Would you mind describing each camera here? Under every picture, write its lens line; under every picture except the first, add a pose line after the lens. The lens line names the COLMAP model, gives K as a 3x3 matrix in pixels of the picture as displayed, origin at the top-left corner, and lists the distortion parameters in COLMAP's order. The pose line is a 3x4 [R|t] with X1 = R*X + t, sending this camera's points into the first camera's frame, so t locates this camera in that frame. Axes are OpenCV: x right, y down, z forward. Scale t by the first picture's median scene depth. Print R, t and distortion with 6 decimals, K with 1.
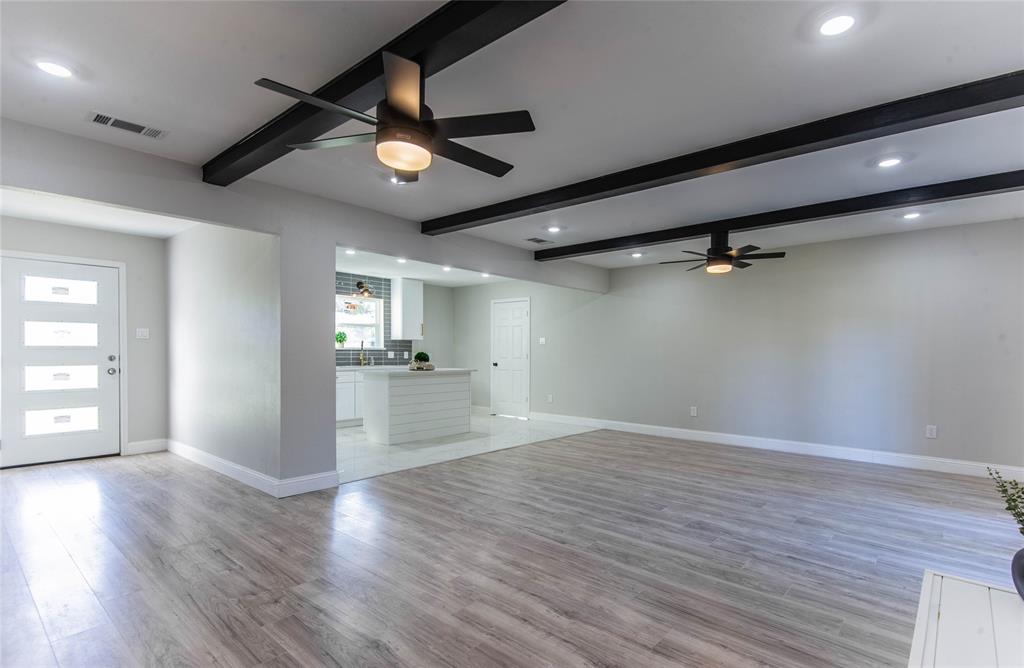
lens RADIAL K [[498.8, 0, 528.6], [0, 498.8, 360.3], [0, 0, 1]] dist [0.049766, -0.028287]
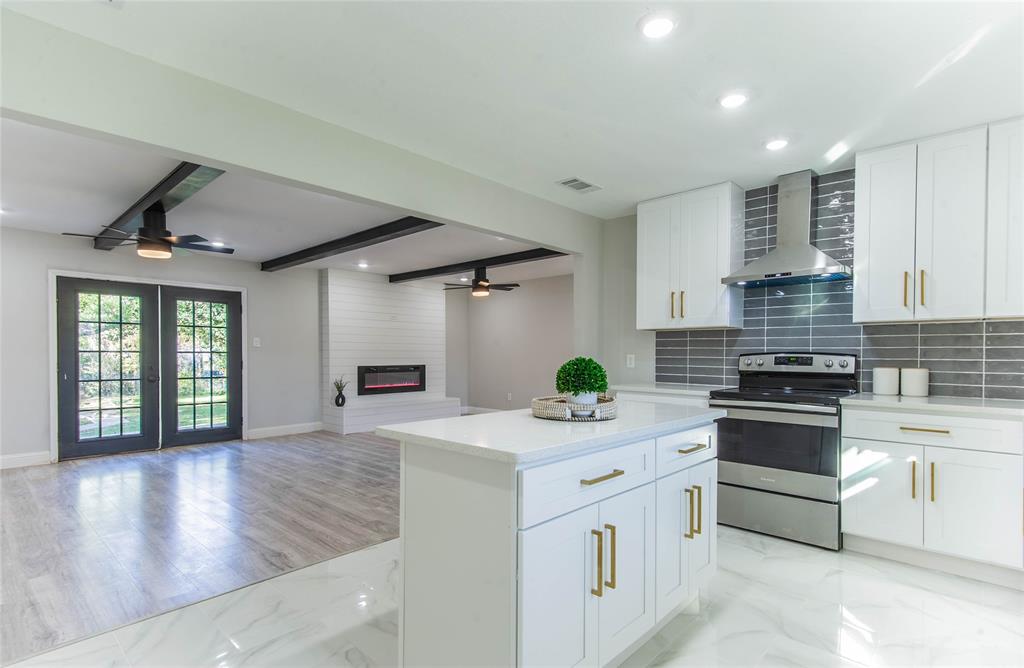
lens RADIAL K [[498.8, 0, 528.6], [0, 498.8, 360.3], [0, 0, 1]] dist [0.049766, -0.028287]
pose [[-0.999776, -0.009121, 0.019120, -0.238978], [-0.008470, 0.999392, 0.033820, -0.032052], [-0.019417, 0.033650, -0.999245, 1.626872]]
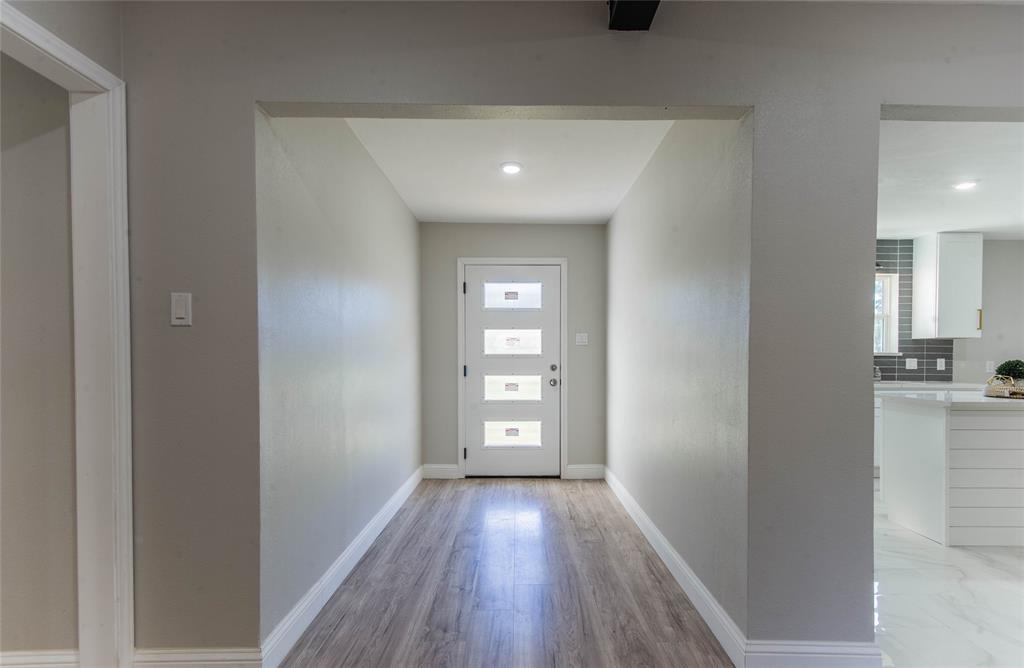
lens RADIAL K [[498.8, 0, 528.6], [0, 498.8, 360.3], [0, 0, 1]] dist [0.049766, -0.028287]
pose [[0.665881, 0.003958, -0.746047, -0.199484], [-0.010252, 0.999940, -0.003845, -0.013005], [0.745987, 0.010208, 0.665882, 0.389017]]
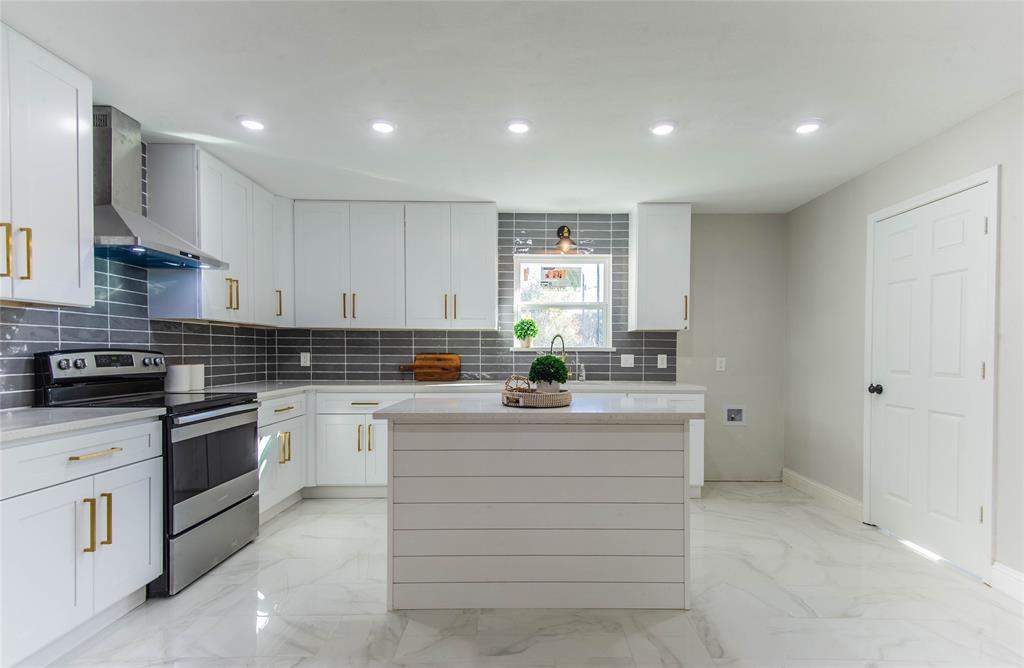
lens RADIAL K [[498.8, 0, 528.6], [0, 498.8, 360.3], [0, 0, 1]] dist [0.049766, -0.028287]
pose [[0.661116, 0.008356, -0.750238, 0.071340], [-0.011562, 0.999933, 0.000948, -0.017289], [0.750195, 0.008047, 0.661168, 0.937636]]
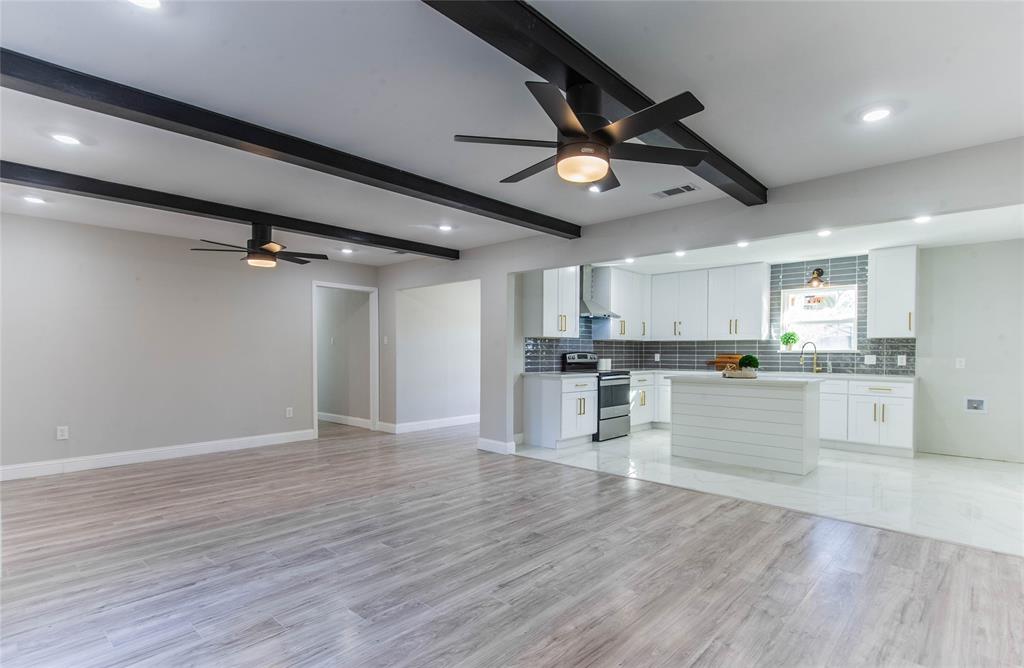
lens RADIAL K [[498.8, 0, 528.6], [0, 498.8, 360.3], [0, 0, 1]] dist [0.049766, -0.028287]
pose [[-0.018307, 0.009075, -0.999791, 0.736178], [-0.020374, 0.999748, 0.009448, -0.011419], [0.999625, 0.020543, -0.018118, 0.845999]]
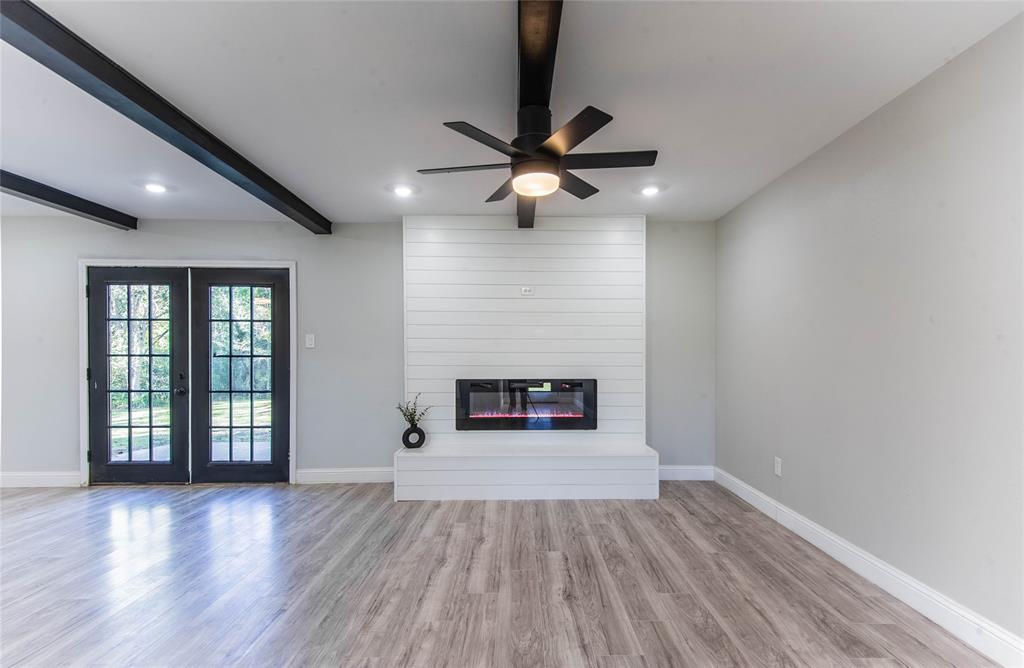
lens RADIAL K [[498.8, 0, 528.6], [0, 498.8, 360.3], [0, 0, 1]] dist [0.049766, -0.028287]
pose [[-0.671073, -0.016718, 0.741203, -0.412879], [0.009998, 0.999451, 0.031594, -0.019407], [-0.741324, 0.028613, -0.670537, 0.684005]]
